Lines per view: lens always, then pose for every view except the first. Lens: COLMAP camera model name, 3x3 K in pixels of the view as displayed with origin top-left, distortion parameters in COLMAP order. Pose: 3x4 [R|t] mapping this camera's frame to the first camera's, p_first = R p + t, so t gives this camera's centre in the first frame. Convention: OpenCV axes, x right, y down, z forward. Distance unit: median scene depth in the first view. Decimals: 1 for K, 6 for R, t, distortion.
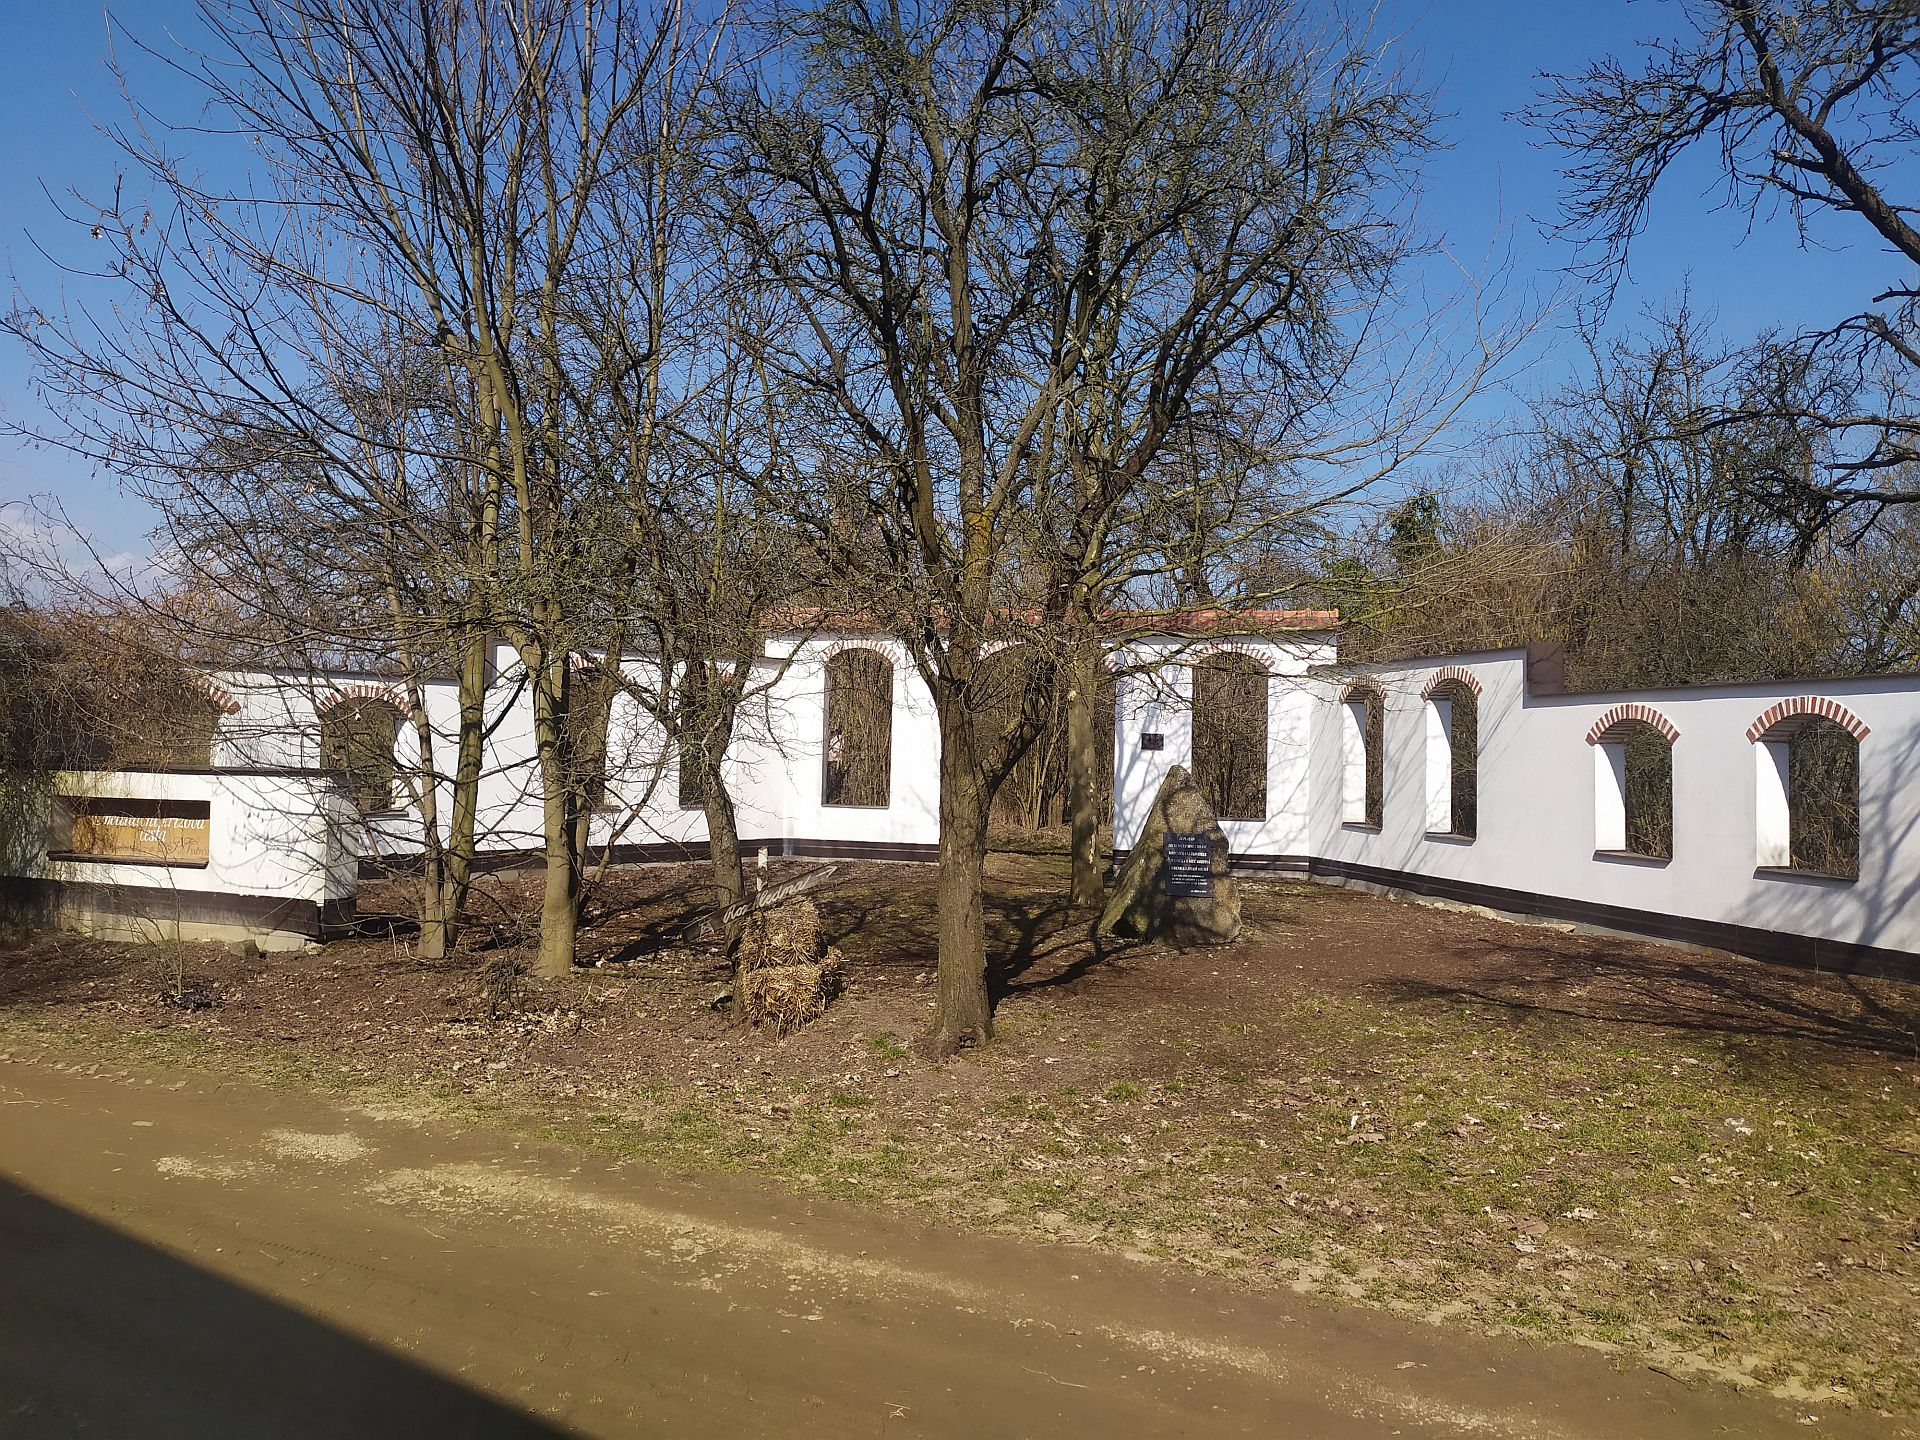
lens RADIAL K [[1436.8, 0, 959.3], [0, 1436.8, 720.3], [0, 0, 1]] dist [0.009361, -0.002722]
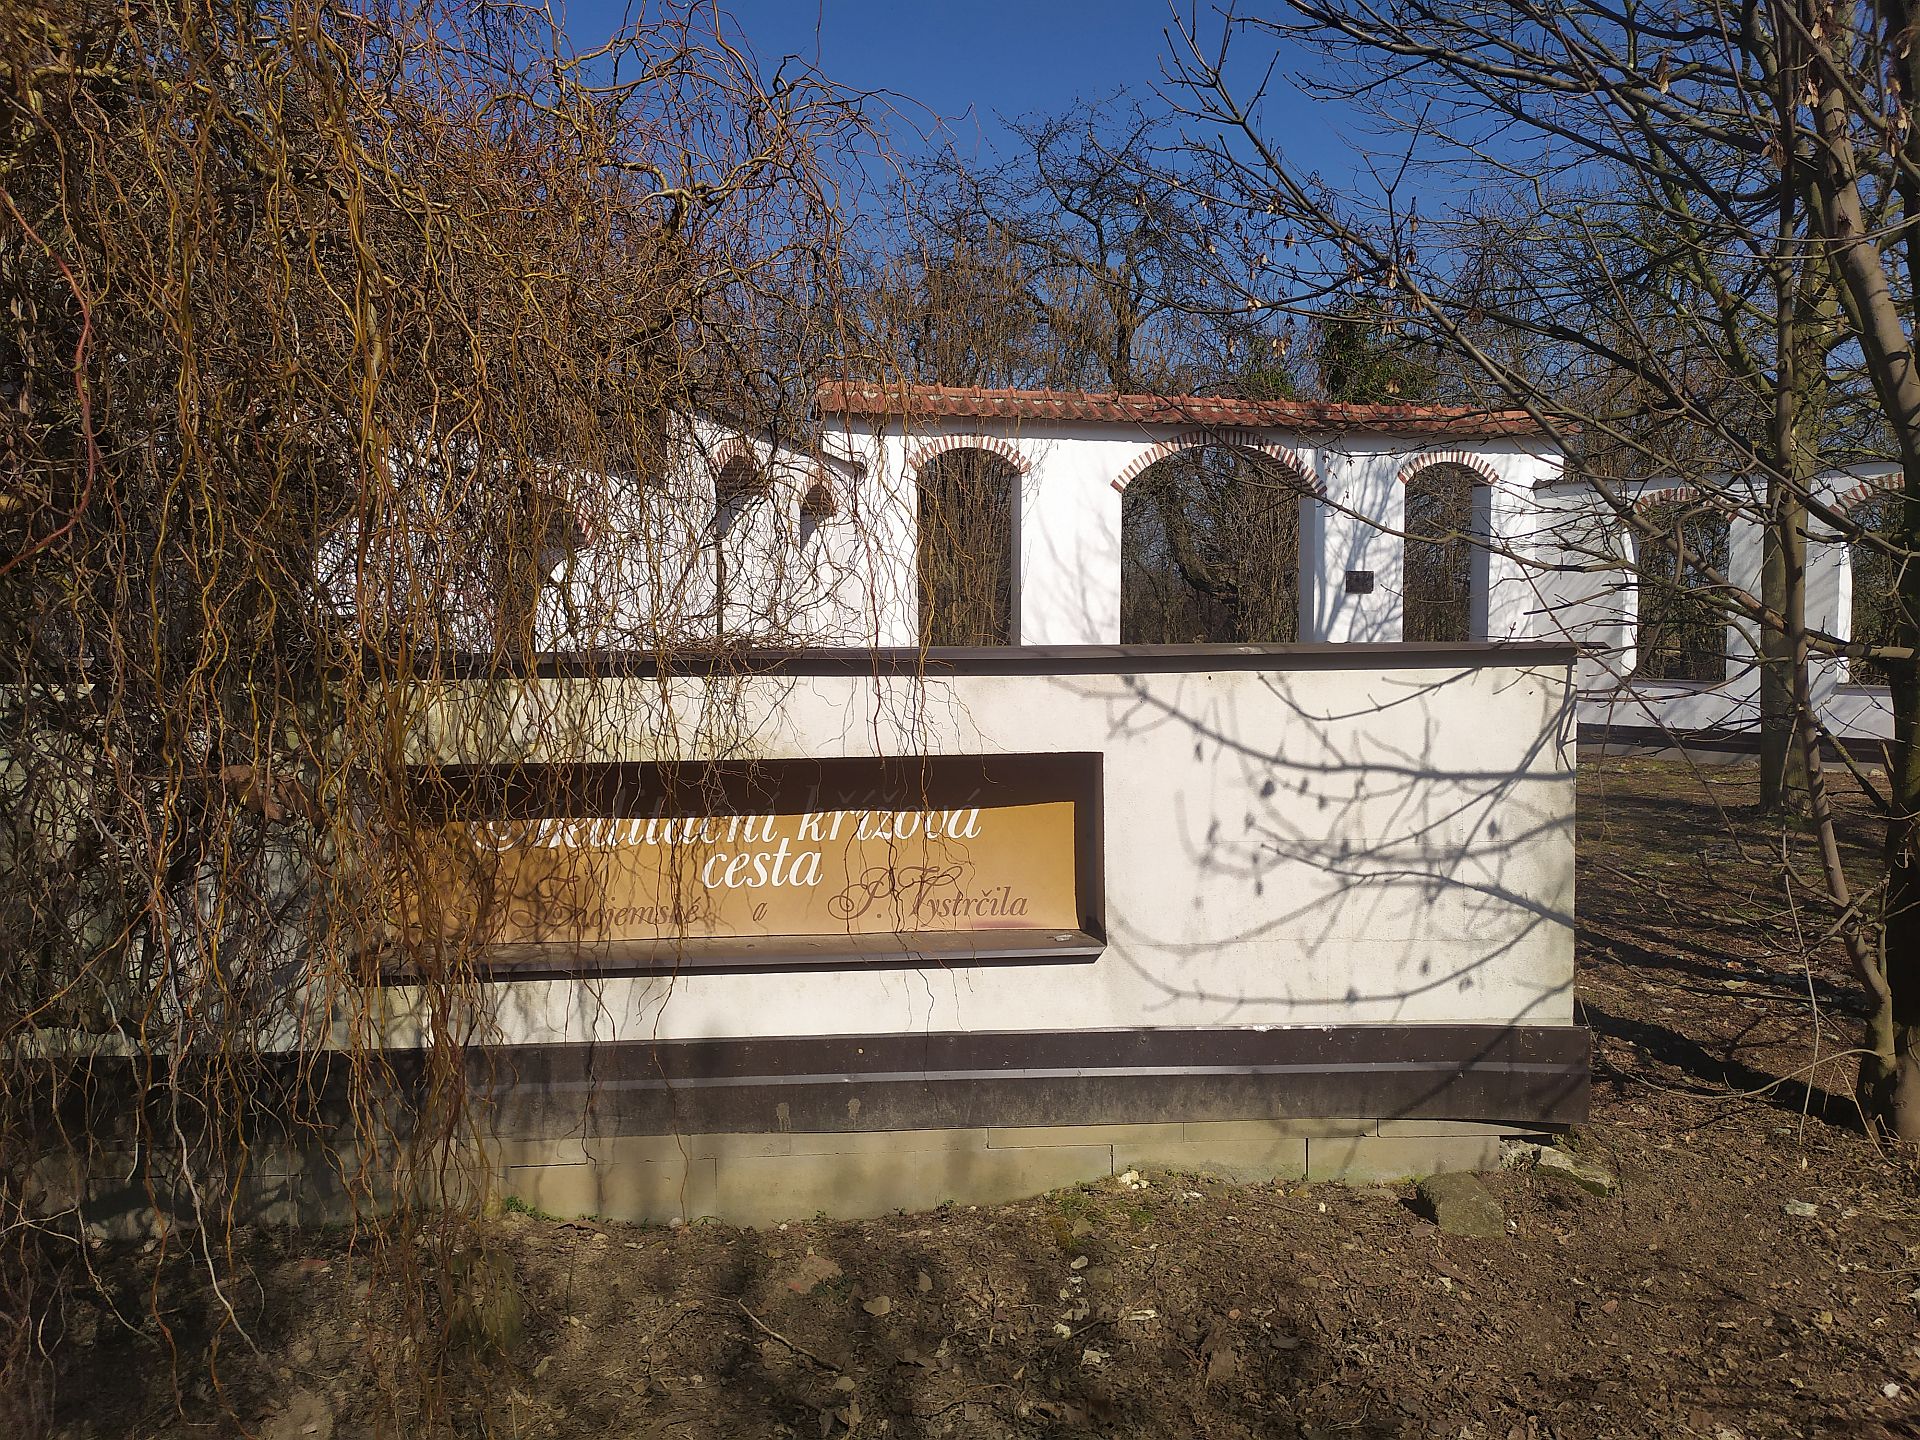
lens RADIAL K [[1436.8, 0, 960.7], [0, 1436.8, 718.0], [0, 0, 1]] dist [0.009361, -0.002722]
pose [[0.892932, -0.057759, 0.446472, -0.398442], [0.015896, 0.995162, 0.096950, 0.009680], [-0.449912, -0.079473, 0.889530, 0.421469]]
